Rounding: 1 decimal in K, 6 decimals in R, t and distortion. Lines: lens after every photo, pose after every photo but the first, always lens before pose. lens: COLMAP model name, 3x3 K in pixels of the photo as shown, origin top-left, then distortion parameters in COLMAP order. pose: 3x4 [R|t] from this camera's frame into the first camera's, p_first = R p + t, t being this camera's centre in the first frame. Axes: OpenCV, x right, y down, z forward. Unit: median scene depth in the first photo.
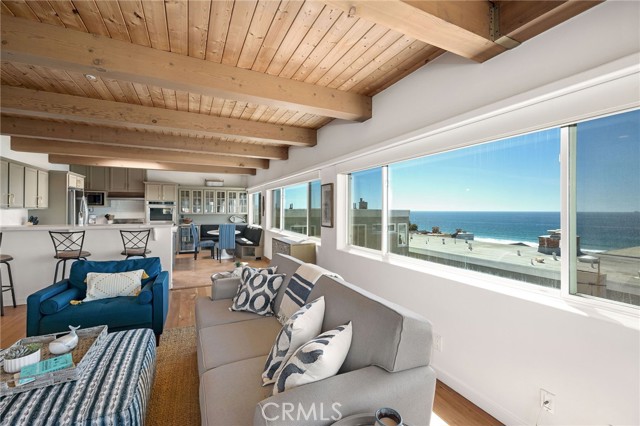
lens RADIAL K [[279.3, 0, 324.8], [0, 279.3, 208.2], [0, 0, 1]] dist [0.013052, 0.000319]
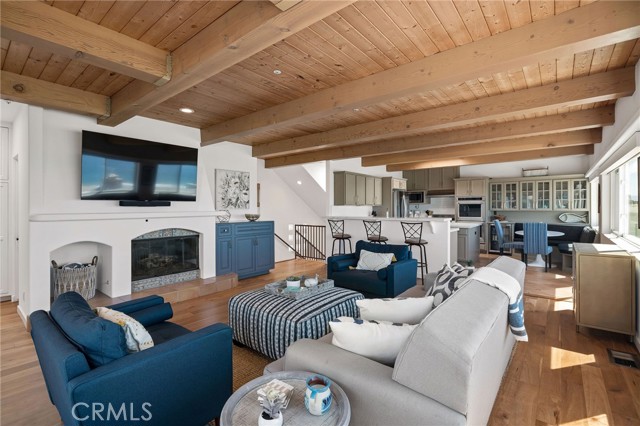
lens RADIAL K [[310.0, 0, 315.8], [0, 310.0, 210.3], [0, 0, 1]] dist [0.004081, 0.001011]
pose [[0.398696, 0.000632, -0.917083, 0.315305], [0.011361, 0.999920, 0.005629, 0.014882], [0.917013, -0.012663, 0.398657, 0.119972]]
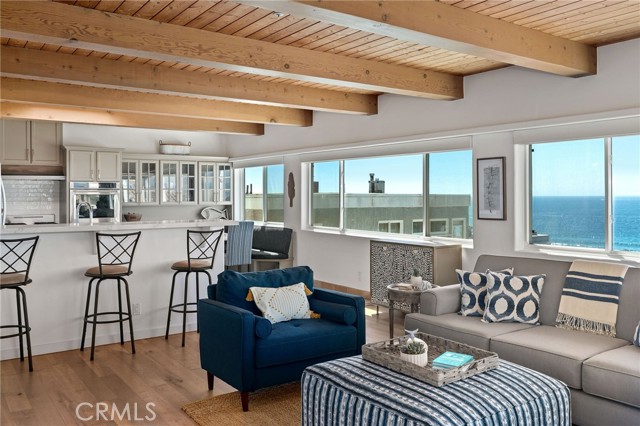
lens RADIAL K [[560.8, 0, 347.1], [0, 560.8, 186.4], [0, 0, 1]] dist [0.020564, 0.000001]
pose [[0.980469, -0.006583, 0.196563, -0.515189], [0.008469, 0.999926, -0.008756, -0.004872], [-0.196491, 0.010250, 0.980452, -0.243037]]
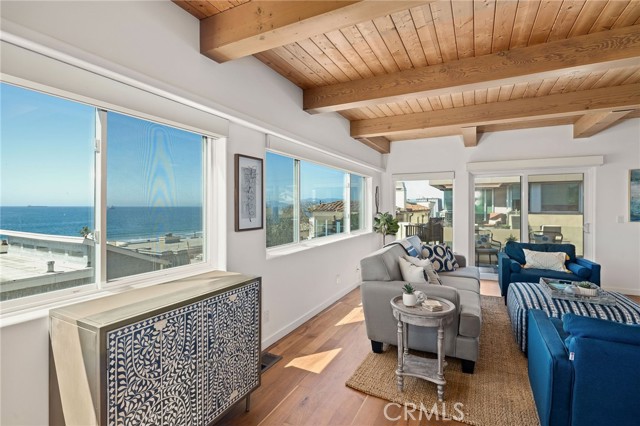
lens RADIAL K [[310.0, 0, 320.5], [0, 310.0, 210.2], [0, 0, 1]] dist [0.004081, 0.001011]
pose [[-0.600863, -0.018342, 0.799141, -0.501886], [-0.015787, 0.999814, 0.011078, 0.014684], [-0.799196, -0.005960, -0.601041, 1.137190]]
